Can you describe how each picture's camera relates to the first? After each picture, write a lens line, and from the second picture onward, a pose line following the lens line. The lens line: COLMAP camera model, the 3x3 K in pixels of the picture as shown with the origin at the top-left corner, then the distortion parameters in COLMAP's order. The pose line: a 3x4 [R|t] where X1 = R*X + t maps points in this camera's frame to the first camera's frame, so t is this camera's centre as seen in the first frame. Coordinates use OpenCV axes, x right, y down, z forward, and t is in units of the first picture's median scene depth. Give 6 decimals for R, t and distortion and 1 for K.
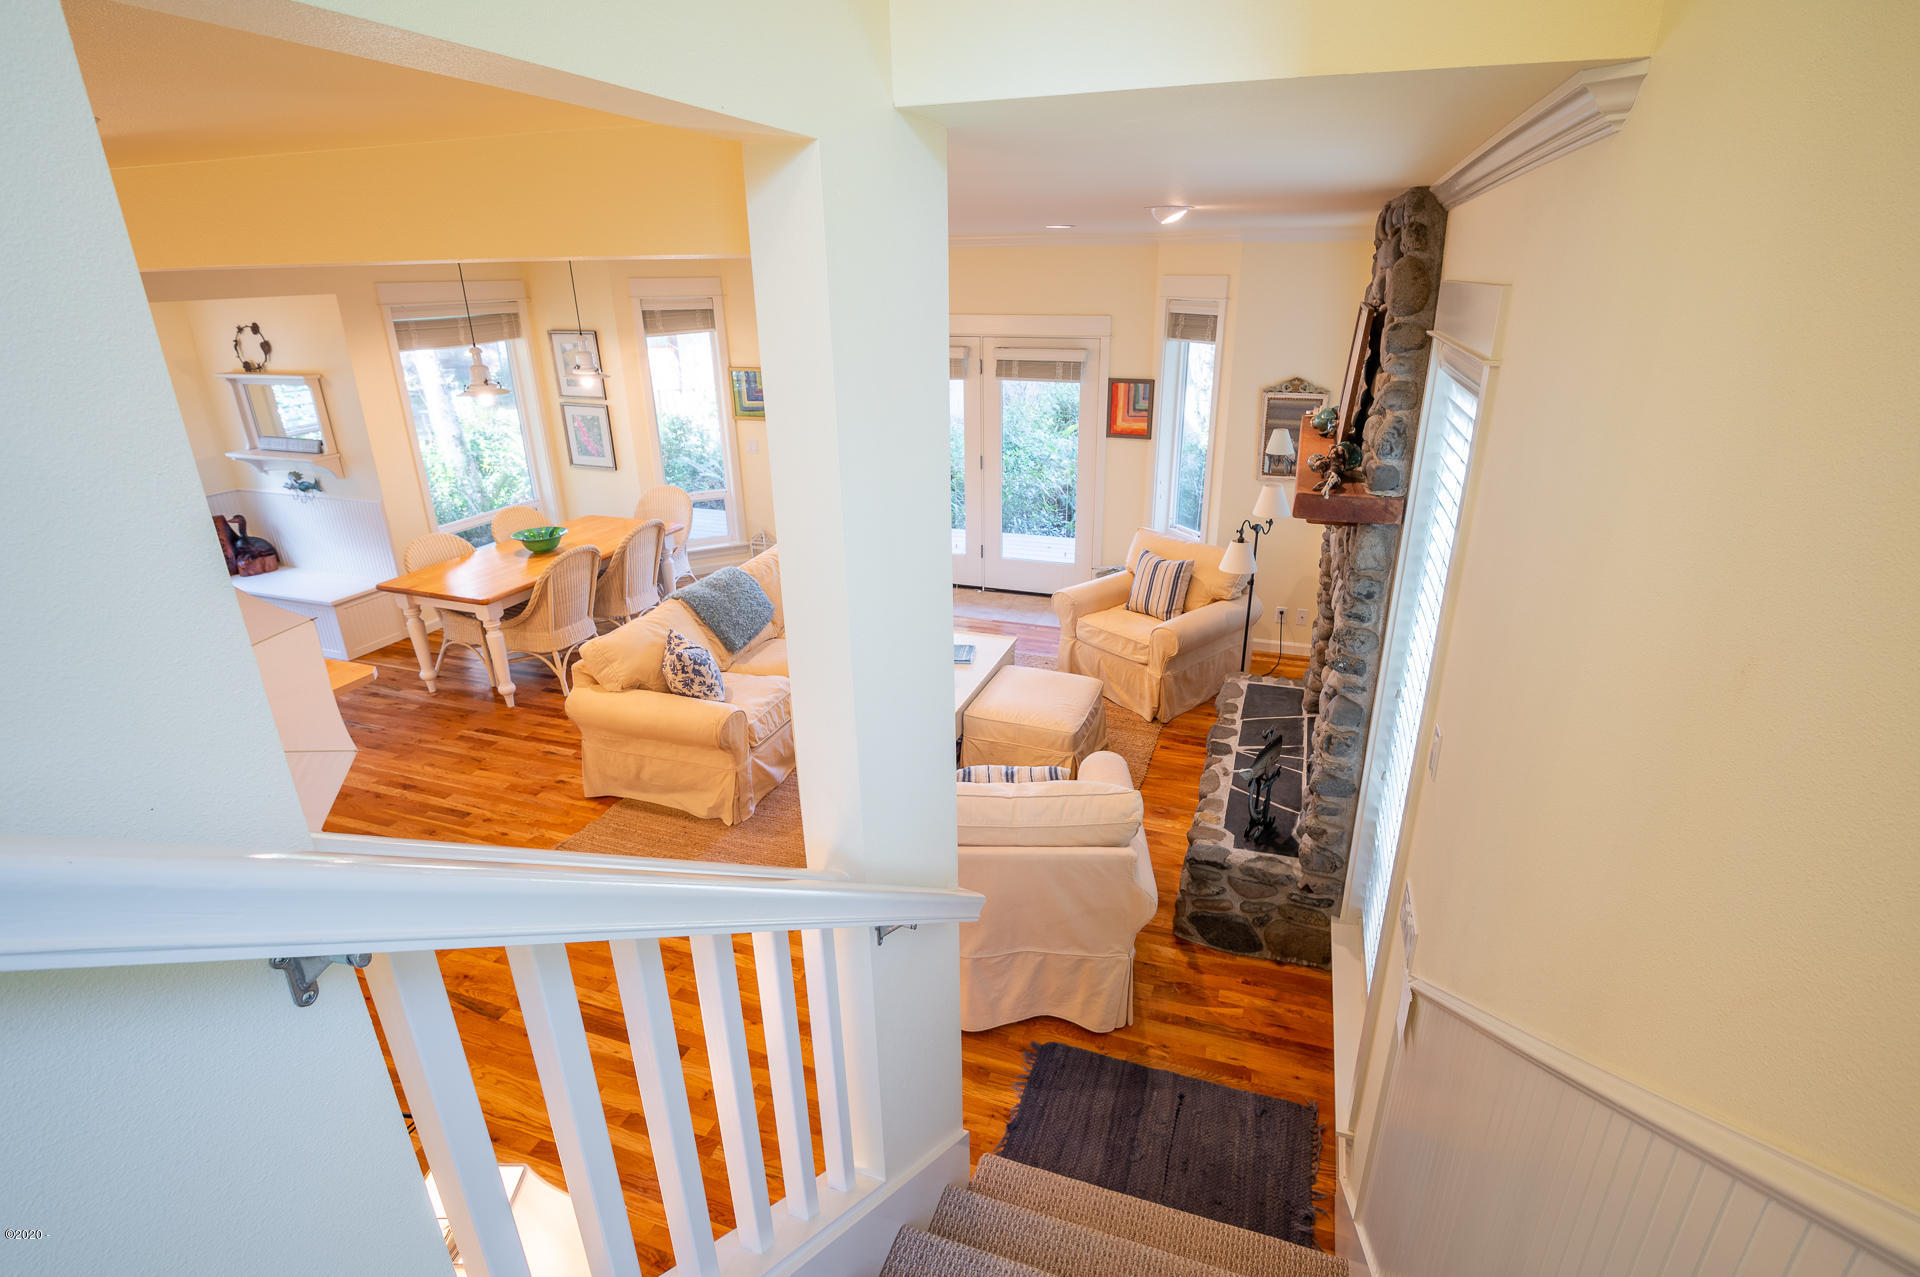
lens RADIAL K [[892.6, 0, 948.5], [0, 892.6, 628.0], [0, 0, 1]] dist [-0.003185, -0.000400]
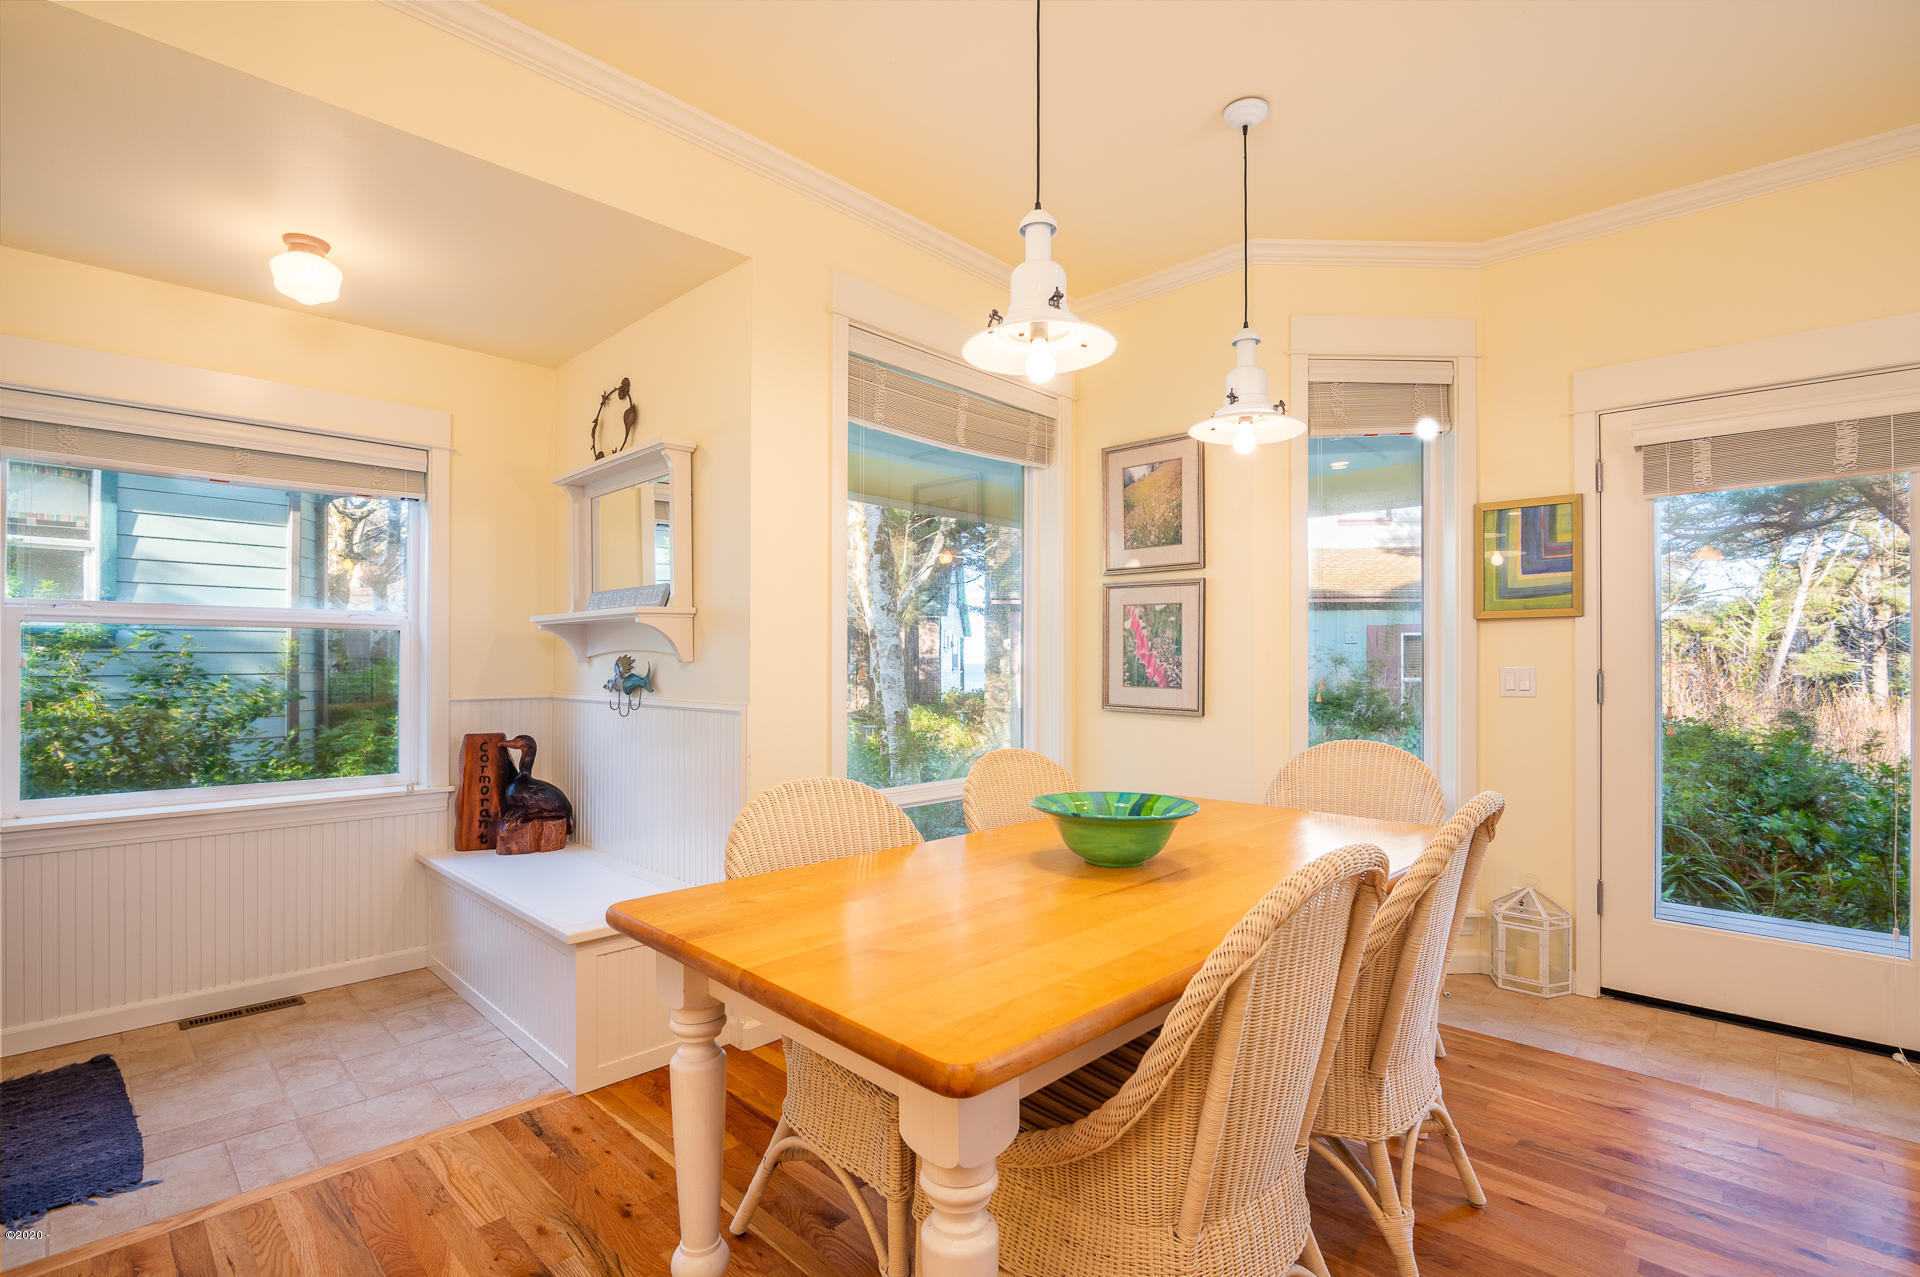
lens RADIAL K [[892.6, 0, 955.6], [0, 892.6, 653.9], [0, 0, 1]] dist [-0.003185, -0.000400]
pose [[0.910029, 0.009822, -0.414427, -0.345882], [-0.158237, 0.932251, -0.325374, -0.039865], [0.383155, 0.361678, 0.849930, 0.630643]]
